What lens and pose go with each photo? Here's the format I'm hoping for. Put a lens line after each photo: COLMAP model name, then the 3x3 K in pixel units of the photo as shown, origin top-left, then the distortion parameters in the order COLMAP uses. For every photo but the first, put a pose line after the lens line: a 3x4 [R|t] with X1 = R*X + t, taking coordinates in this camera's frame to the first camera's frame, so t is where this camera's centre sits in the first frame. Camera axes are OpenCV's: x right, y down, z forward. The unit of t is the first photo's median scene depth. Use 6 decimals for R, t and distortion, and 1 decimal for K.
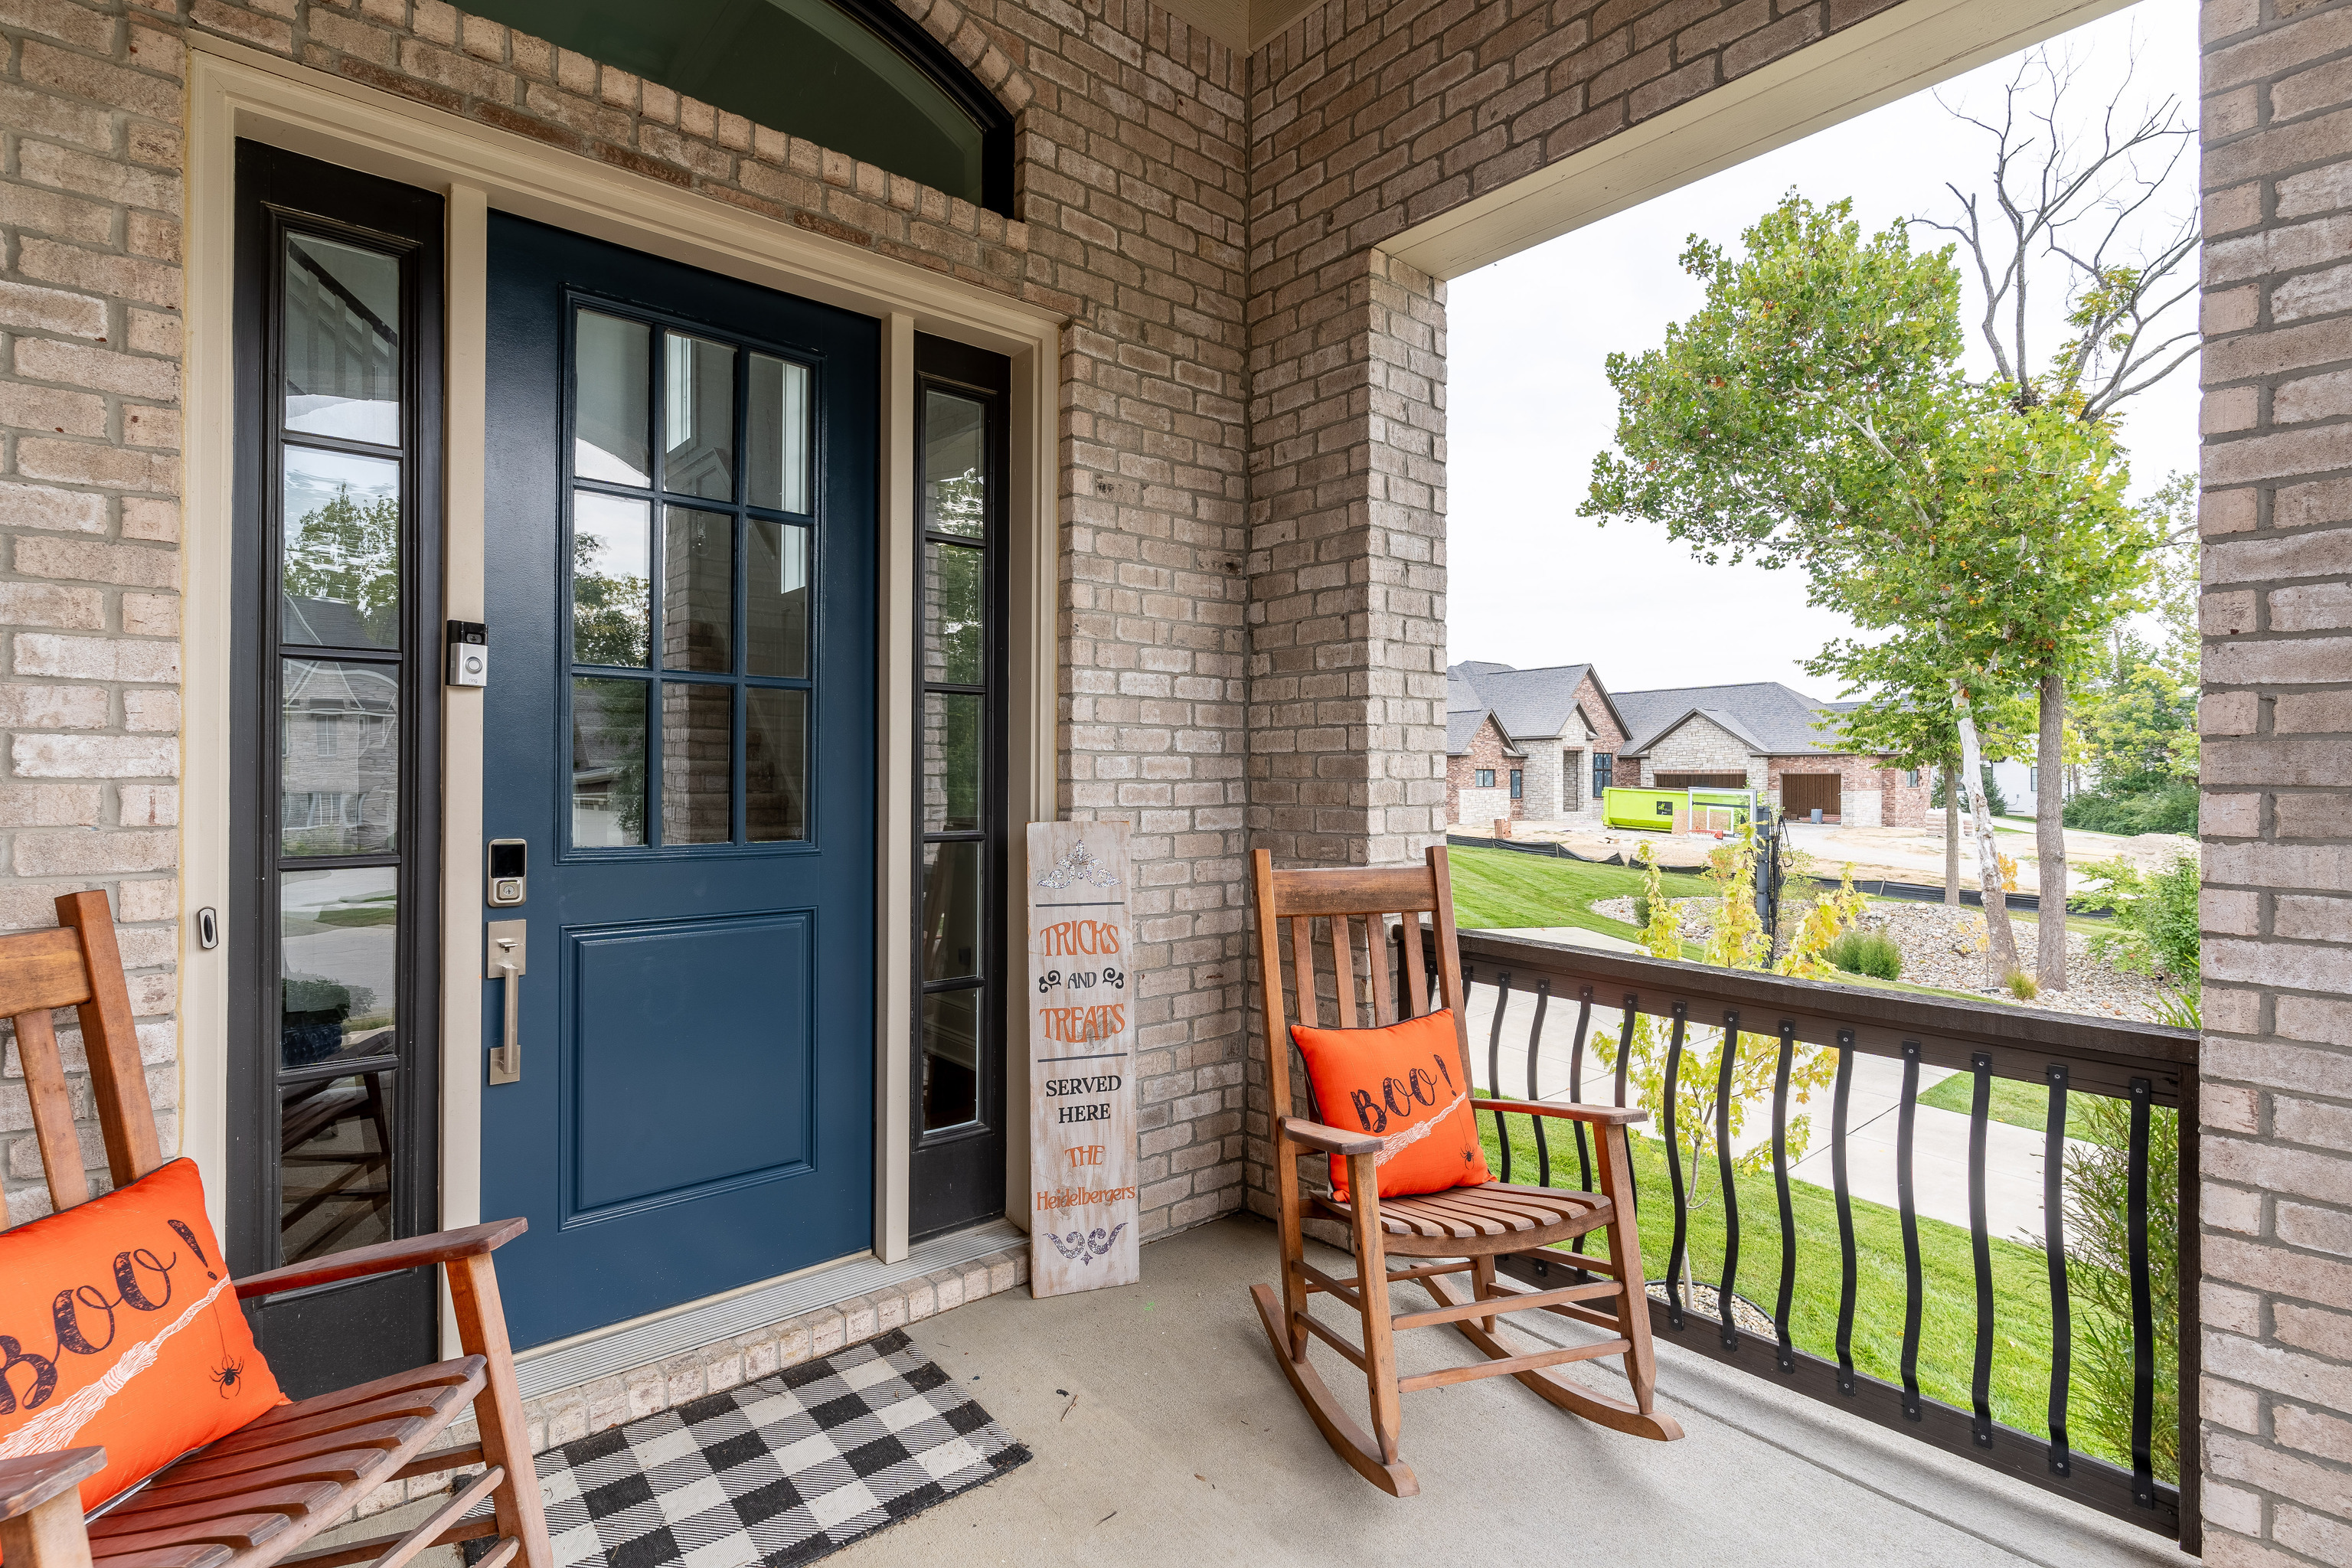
lens RADIAL K [[1112.4, 0, 1174.5], [0, 1112.4, 780.3], [0, 0, 1]] dist [0.000627, -0.000609]
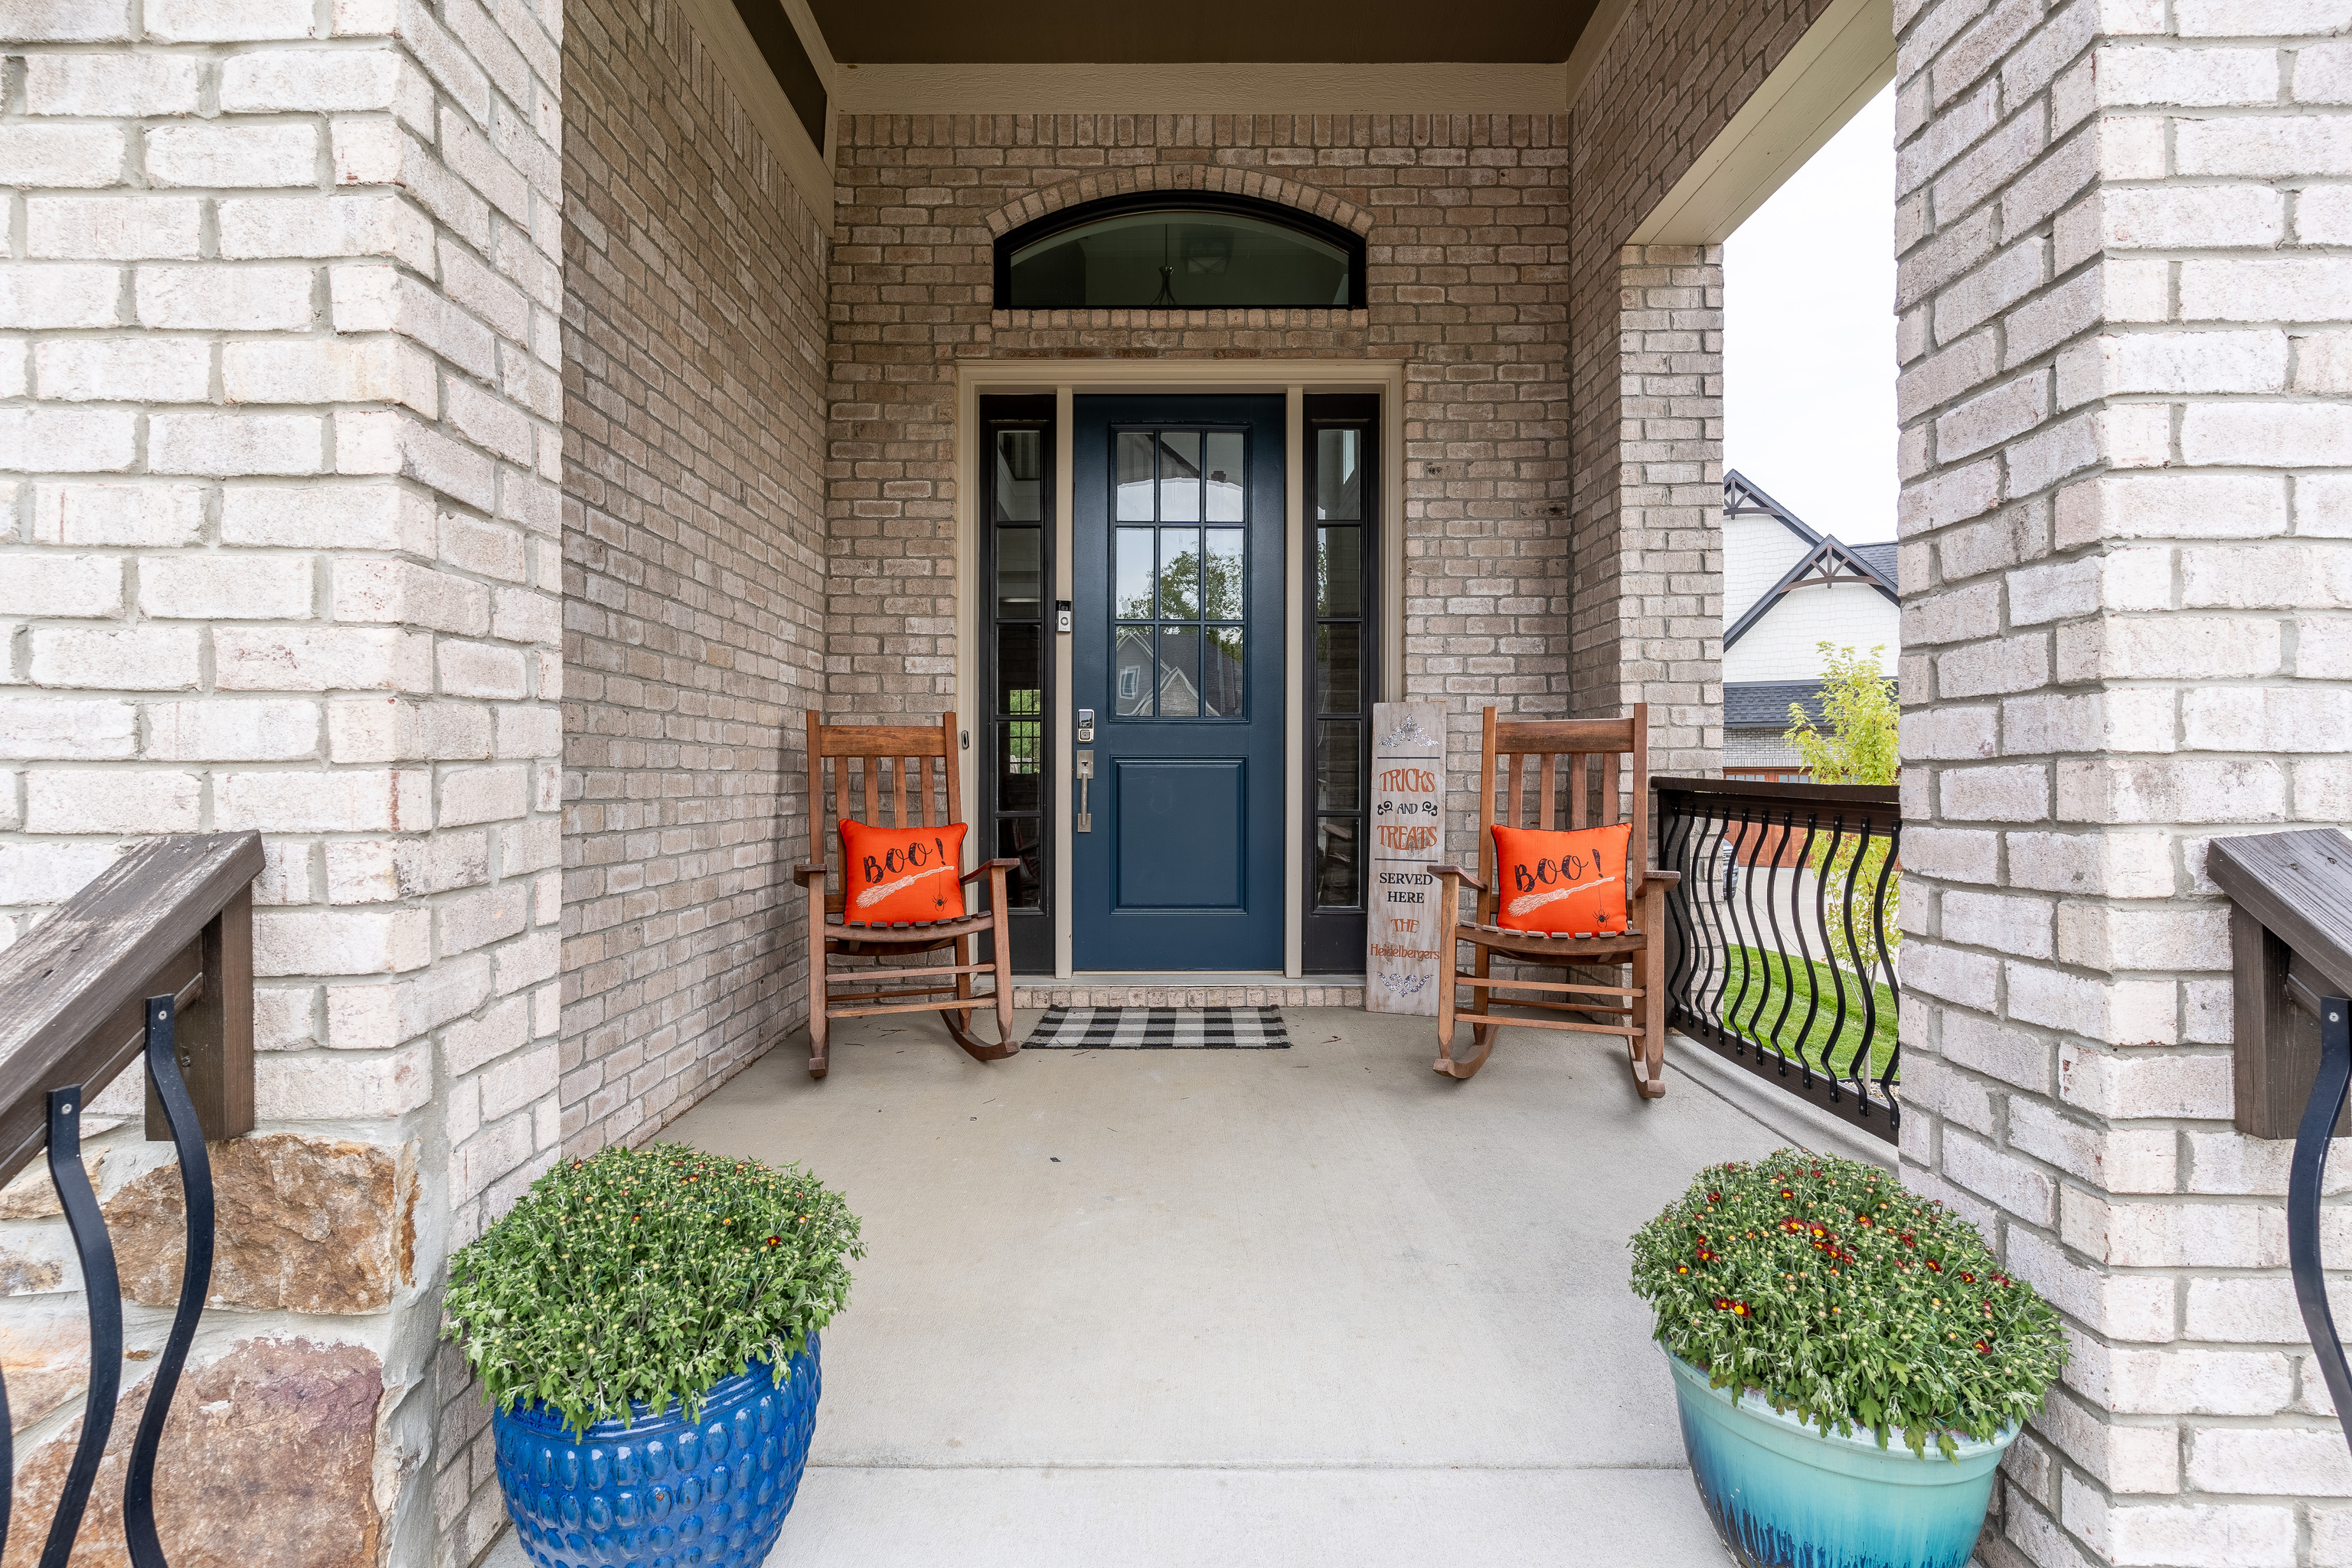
lens RADIAL K [[1112.4, 0, 1174.5], [0, 1112.4, 780.3], [0, 0, 1]] dist [0.000627, -0.000609]
pose [[0.762652, 0.000193, -0.646809, 0.620374], [0.000857, 0.999999, 0.001309, 0.136535], [0.646809, -0.001553, 0.762651, -0.316972]]
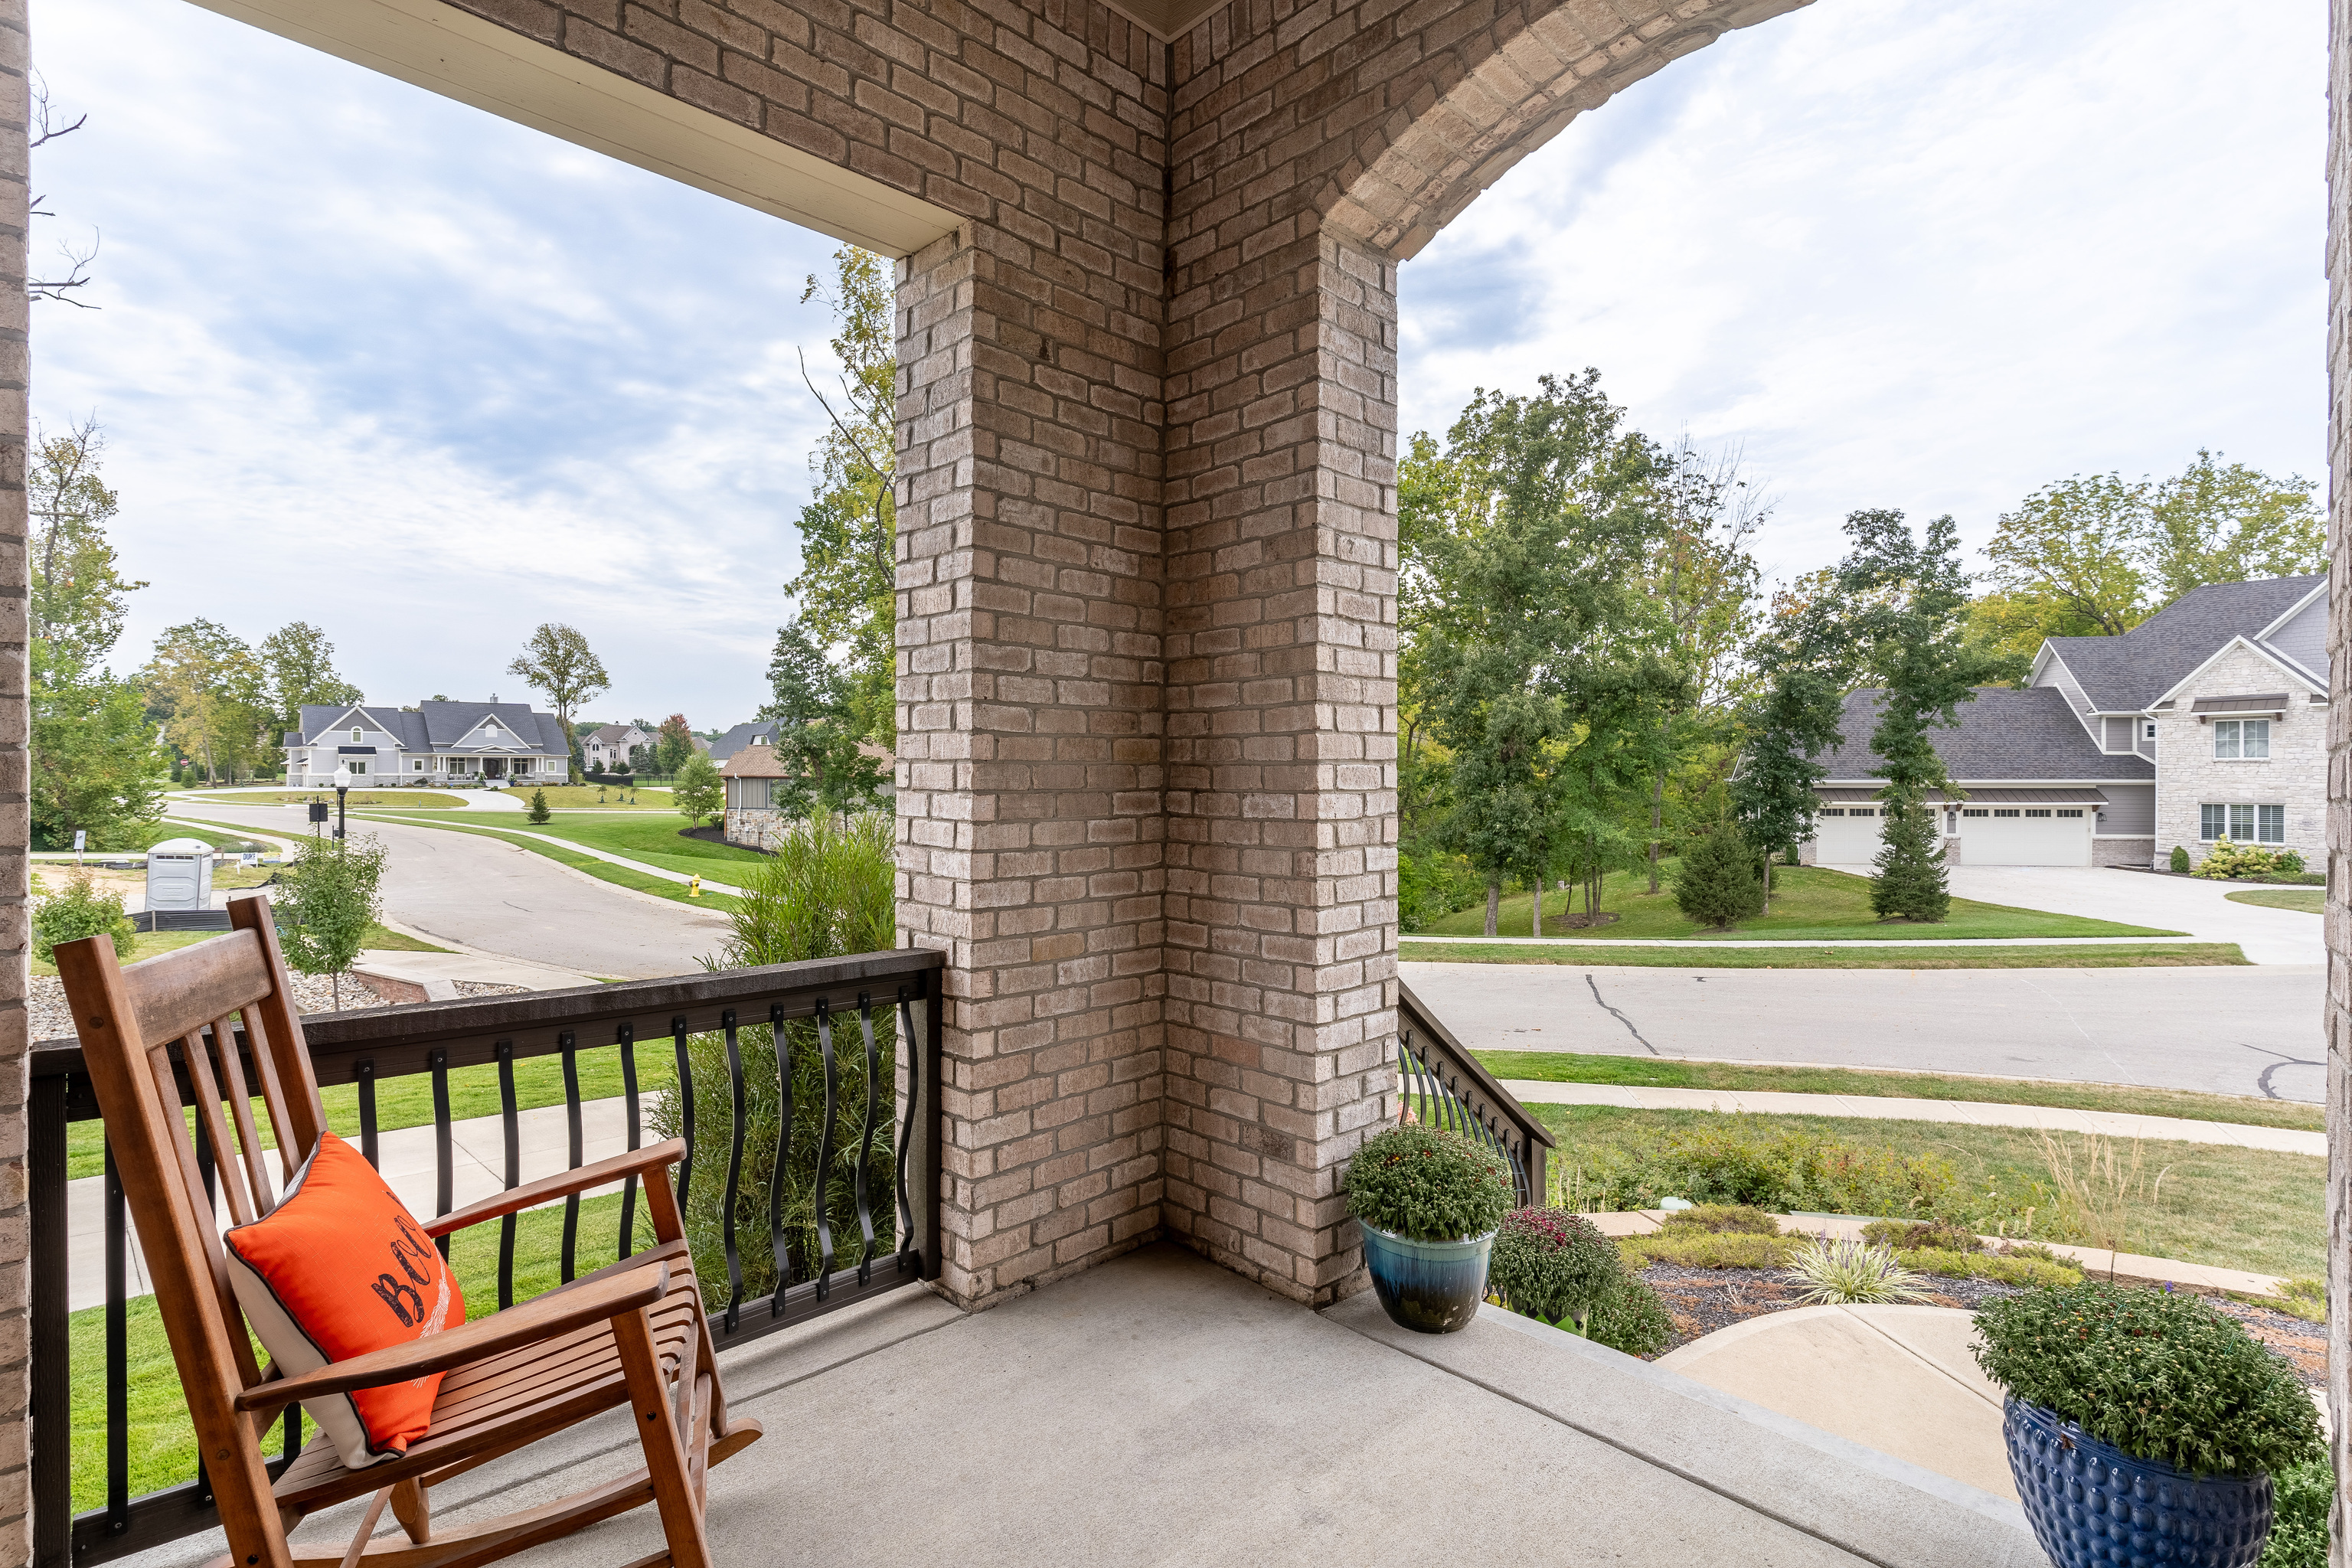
lens RADIAL K [[1112.4, 0, 1174.5], [0, 1112.4, 780.3], [0, 0, 1]] dist [0.000627, -0.000609]
pose [[-0.064867, -0.006607, 0.997872, -0.409576], [0.001866, 0.999976, 0.006742, -0.012858], [-0.997892, 0.002300, -0.064853, 0.469495]]
